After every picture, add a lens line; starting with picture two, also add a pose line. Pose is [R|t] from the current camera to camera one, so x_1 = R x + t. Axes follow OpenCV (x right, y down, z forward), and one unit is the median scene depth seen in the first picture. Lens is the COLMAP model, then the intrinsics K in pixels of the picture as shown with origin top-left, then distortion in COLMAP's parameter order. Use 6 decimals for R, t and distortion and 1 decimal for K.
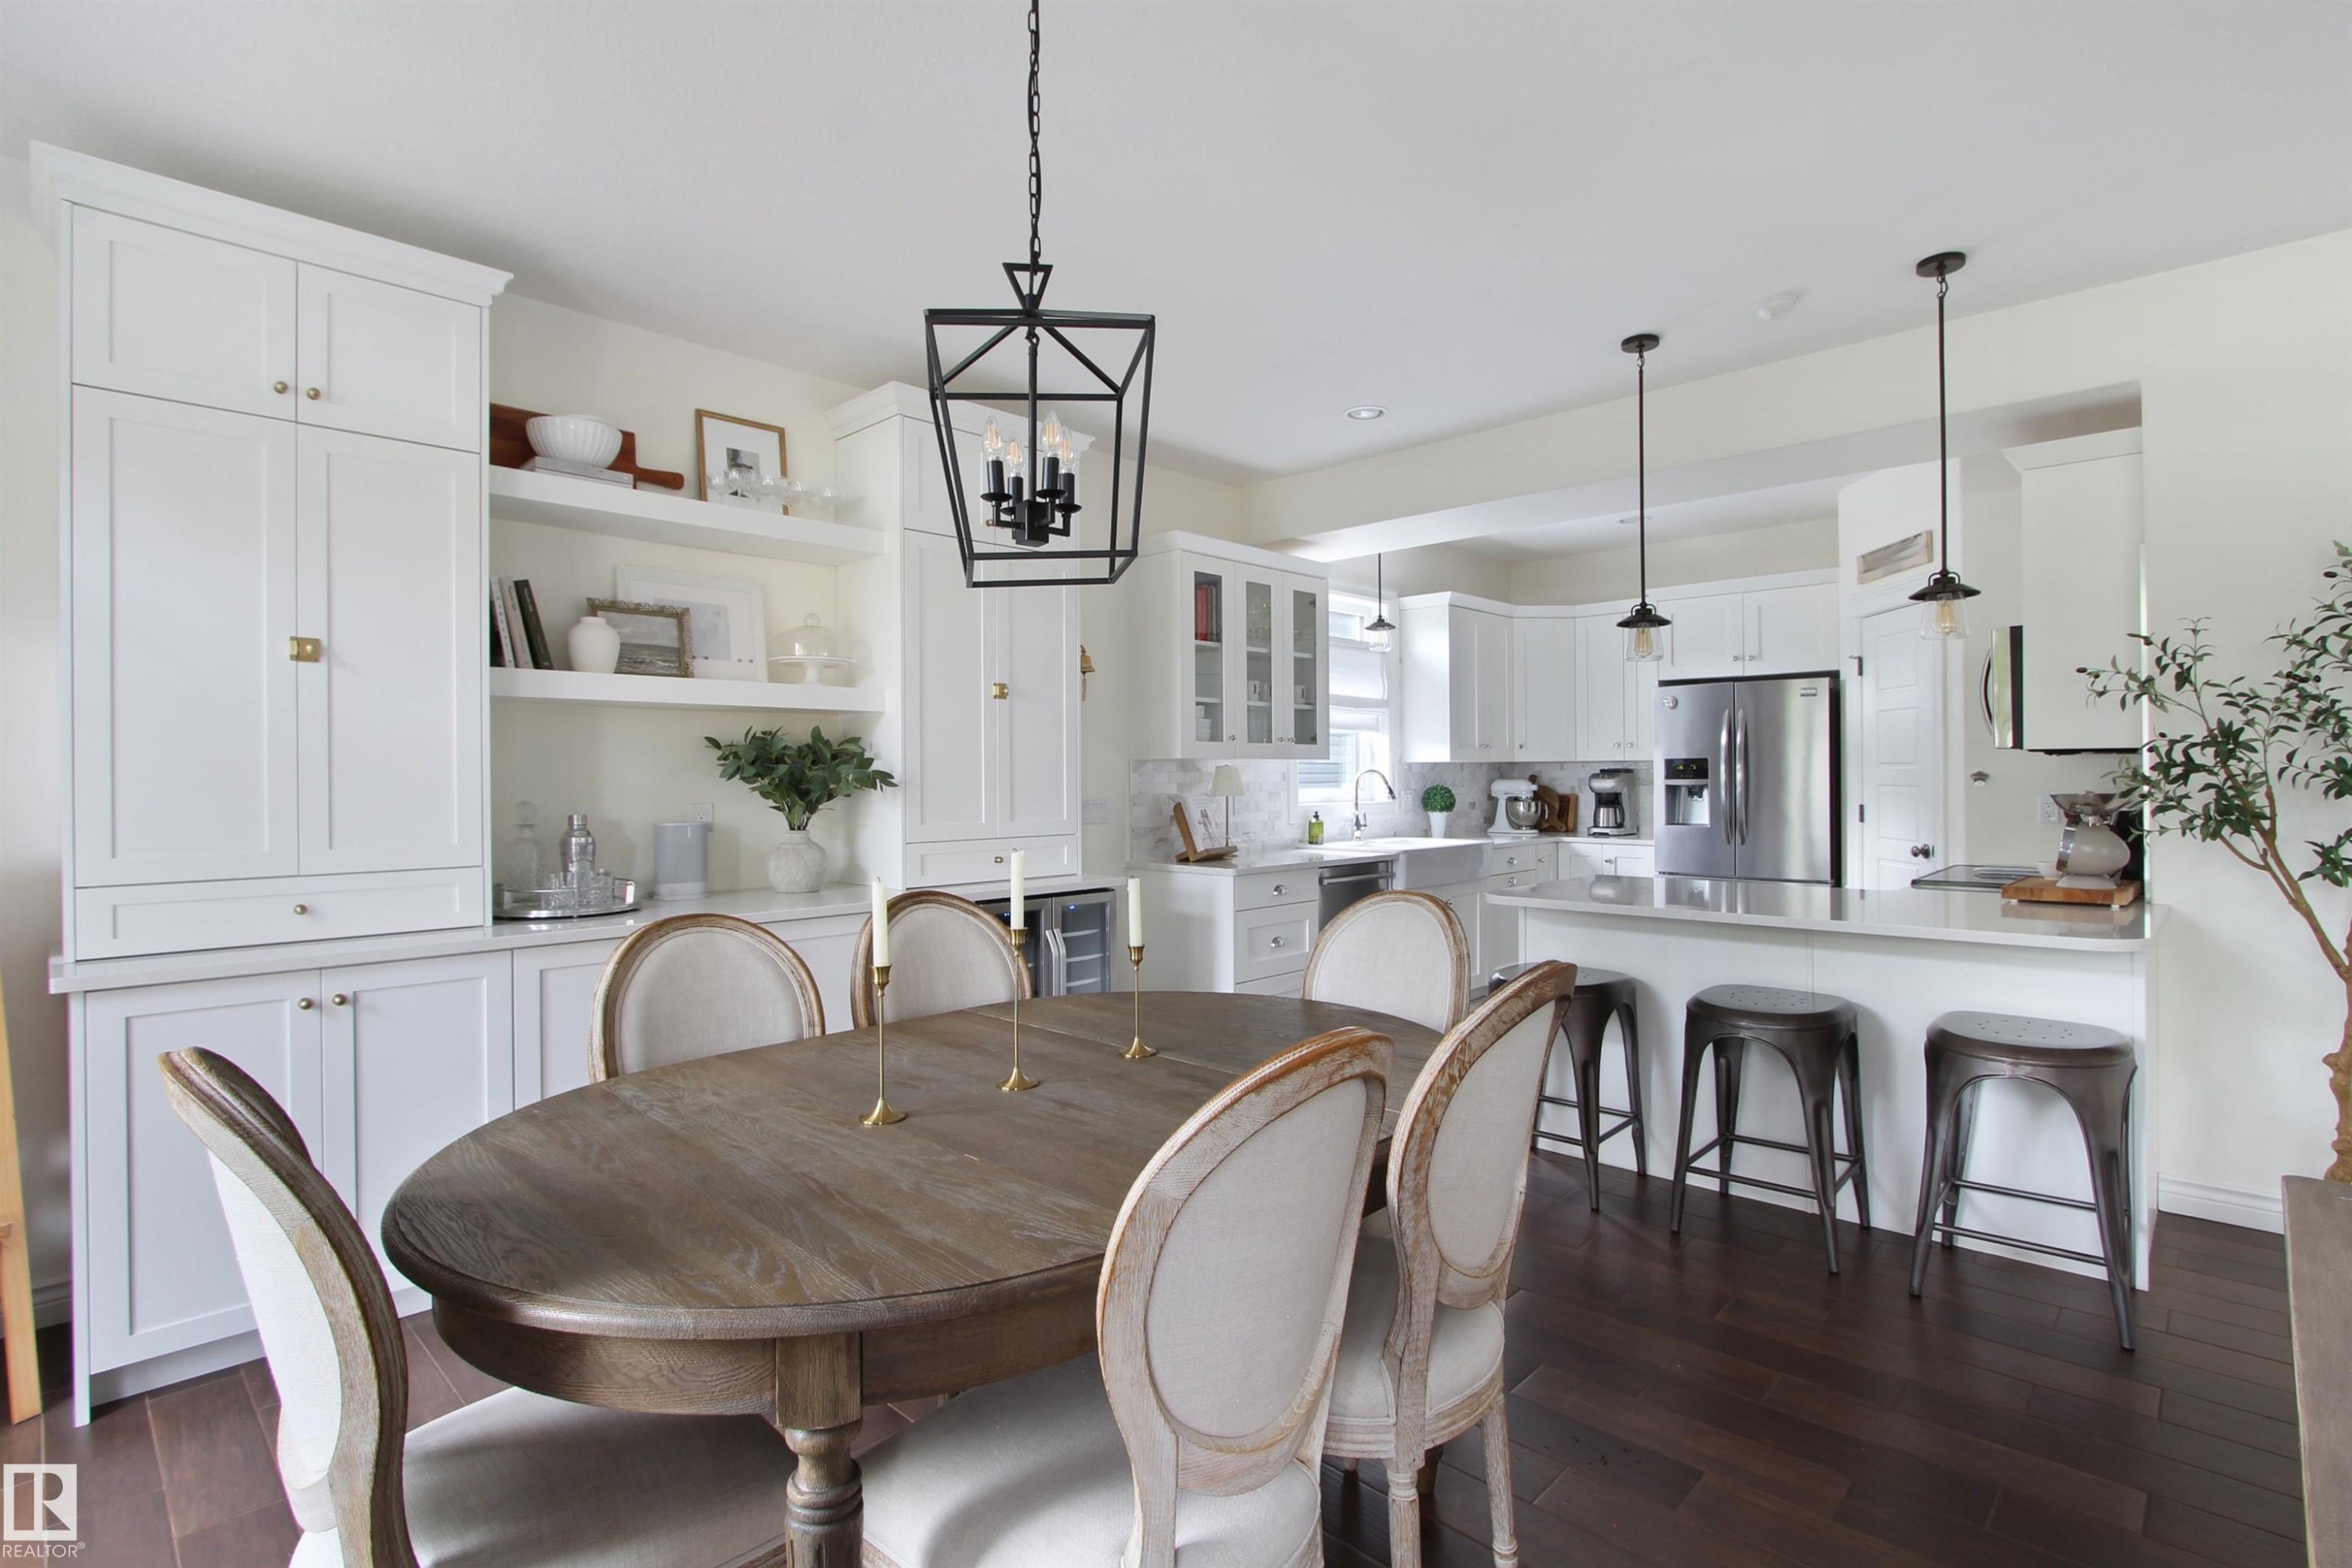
lens RADIAL K [[1115.0, 0, 1195.5], [0, 1115.0, 775.8], [0, 0, 1]] dist [-0.010025, -0.000211]
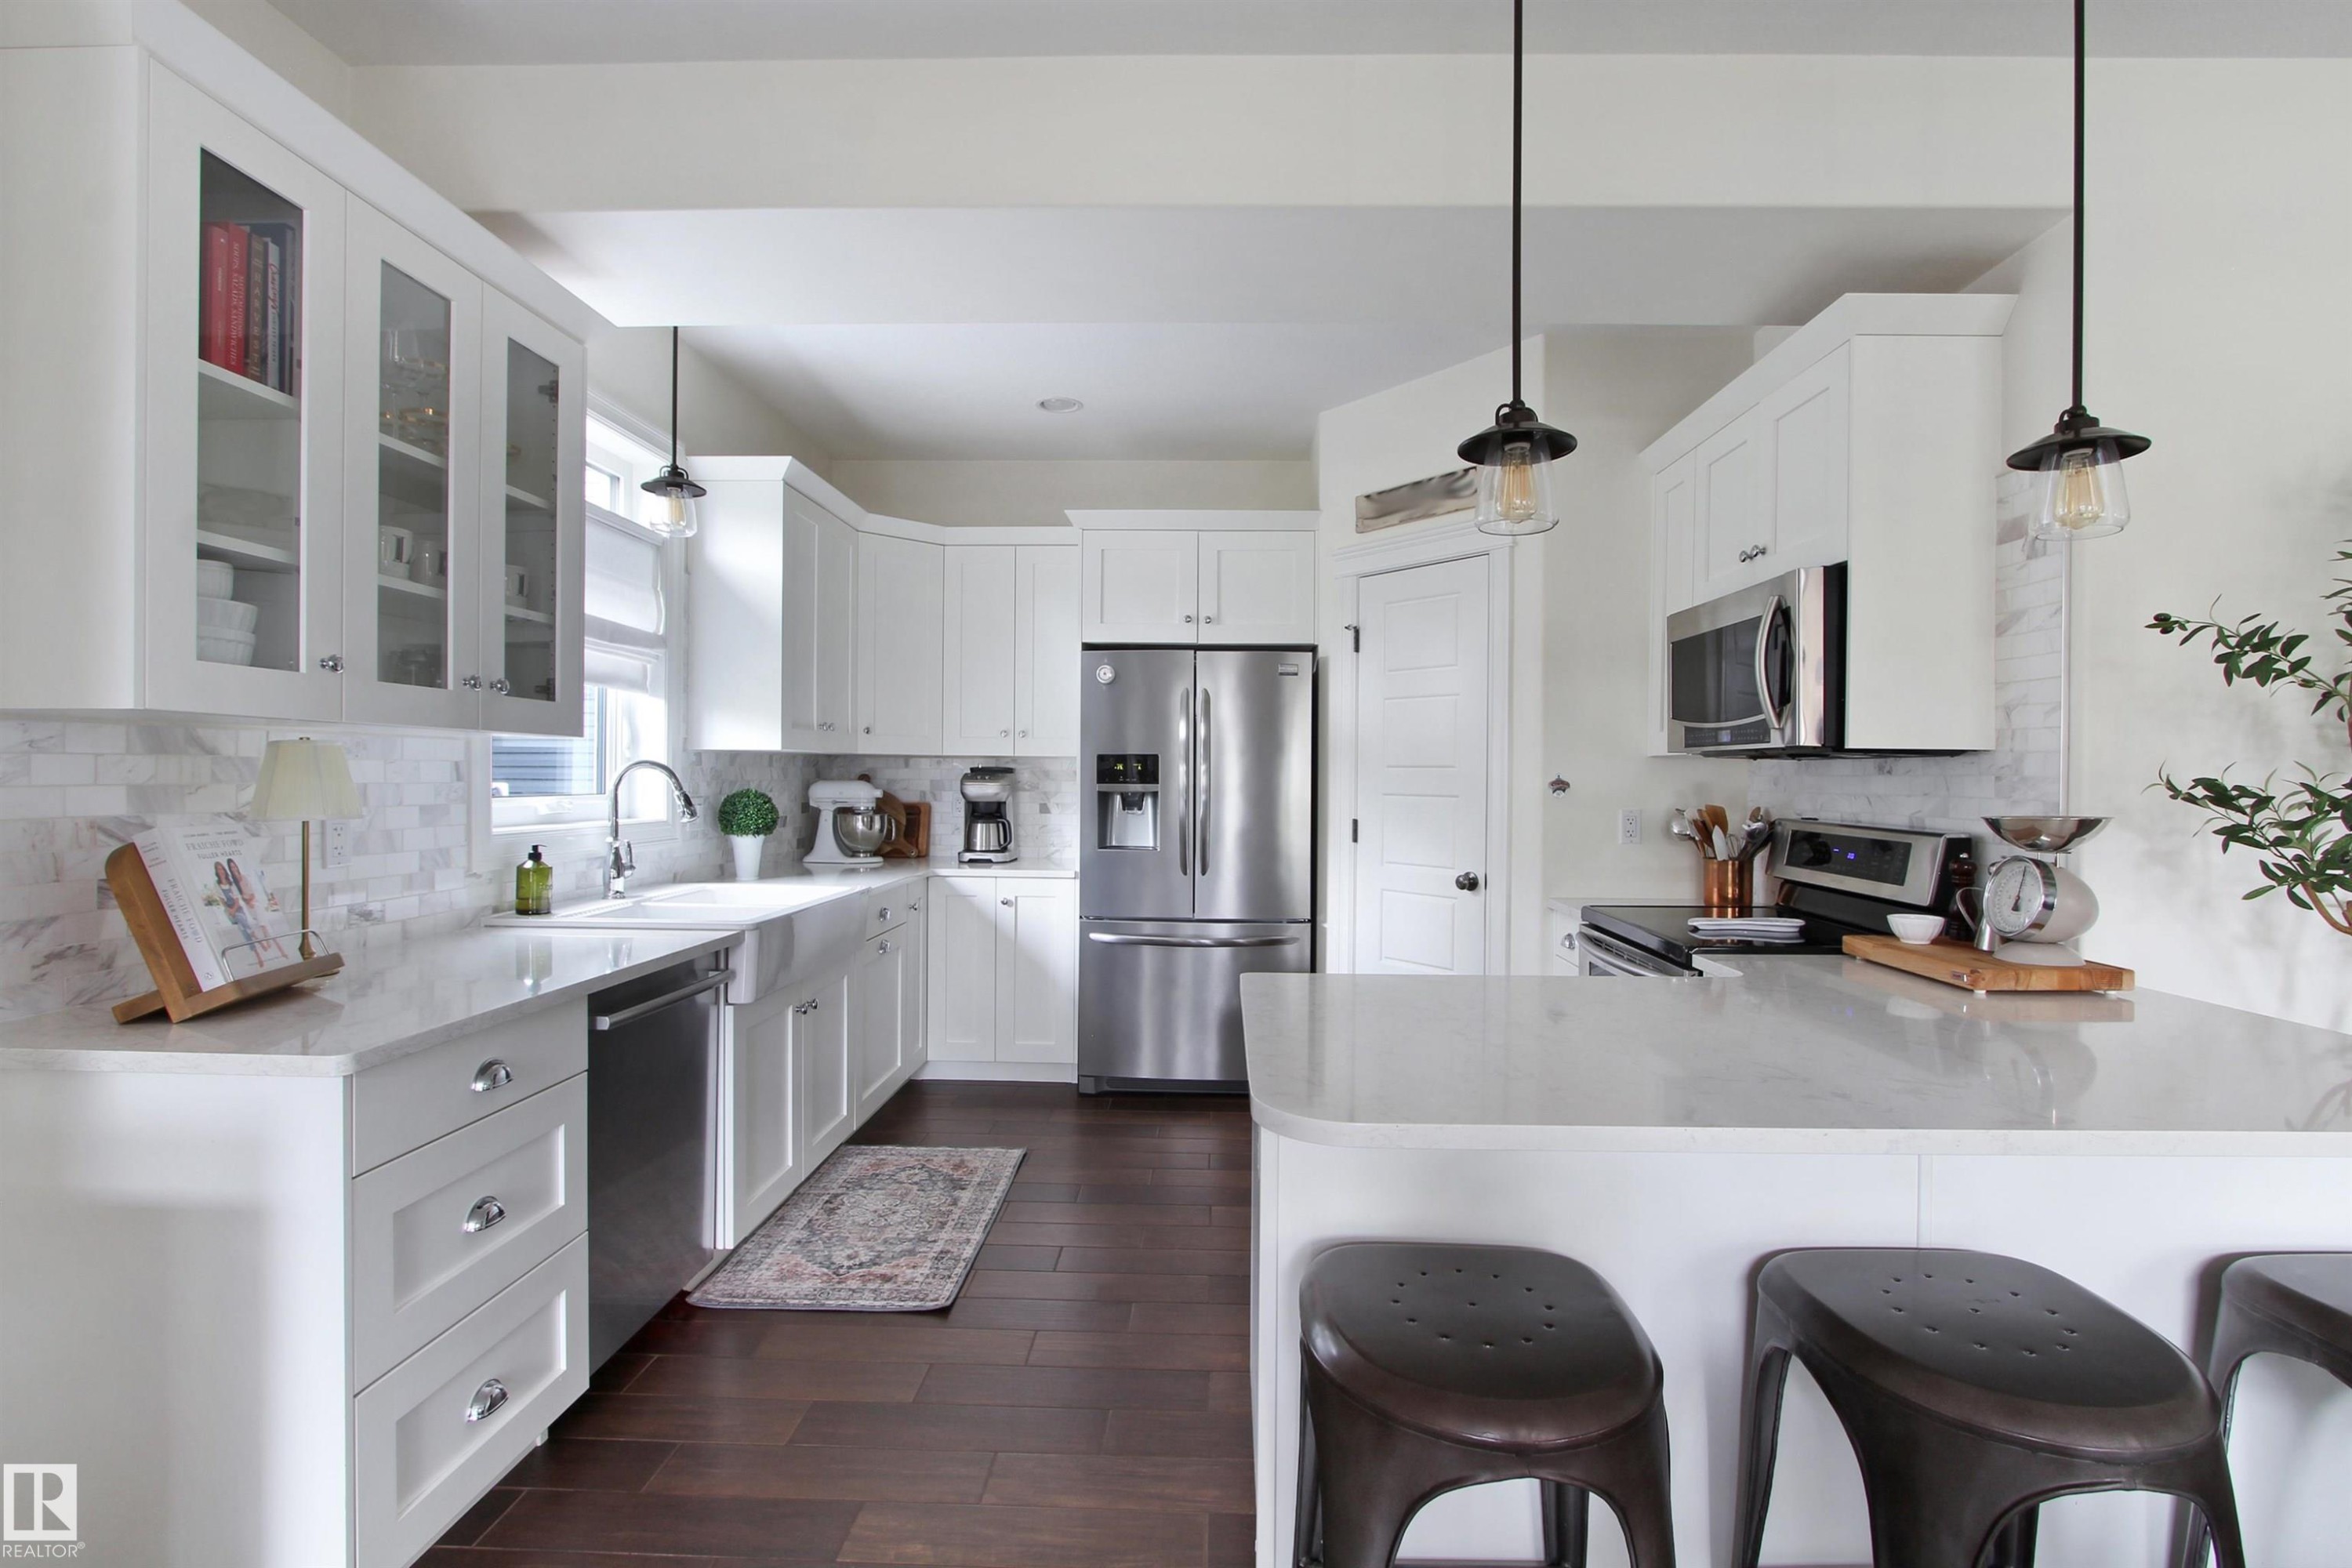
lens RADIAL K [[1104.8, 0, 1179.0], [0, 1104.8, 783.7], [0, 0, 1]] dist [-0.001786, 0.000832]
pose [[0.752183, 0.008118, 0.658904, 0.003390], [-0.013013, 0.999912, 0.002536, 0.000599], [-0.658825, -0.010482, 0.752223, 0.456291]]
